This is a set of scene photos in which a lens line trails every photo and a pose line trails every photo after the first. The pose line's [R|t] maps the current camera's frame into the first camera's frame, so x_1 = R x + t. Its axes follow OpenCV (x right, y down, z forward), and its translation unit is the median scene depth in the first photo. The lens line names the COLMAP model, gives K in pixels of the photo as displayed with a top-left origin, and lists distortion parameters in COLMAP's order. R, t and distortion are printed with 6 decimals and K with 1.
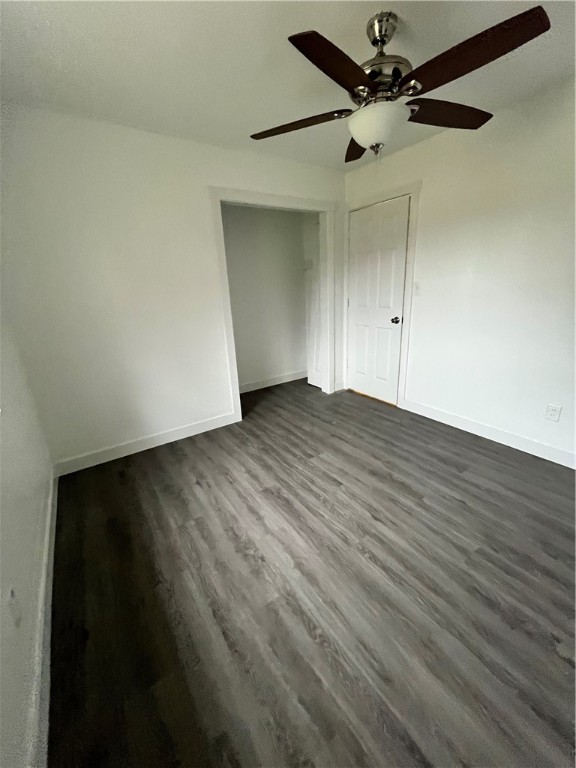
lens RADIAL K [[310.5, 0, 285.3], [0, 310.5, 382.2], [0, 0, 1]] dist [-0.003967, 0.000609]
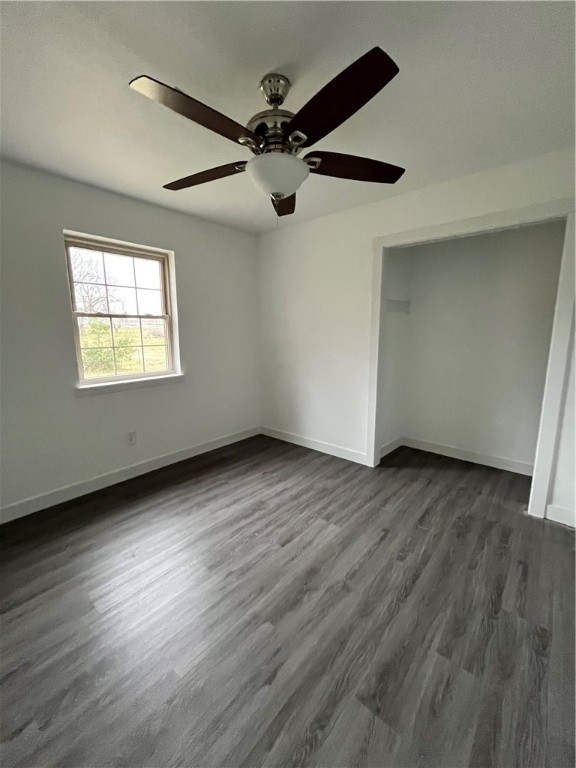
lens RADIAL K [[310.5, 0, 293.4], [0, 310.5, 385.0], [0, 0, 1]] dist [-0.003967, 0.000609]
pose [[0.261040, 0.212218, -0.941712, 0.807902], [-0.304703, 0.943777, 0.128220, -0.205894], [0.915977, 0.253472, 0.311028, 0.539829]]
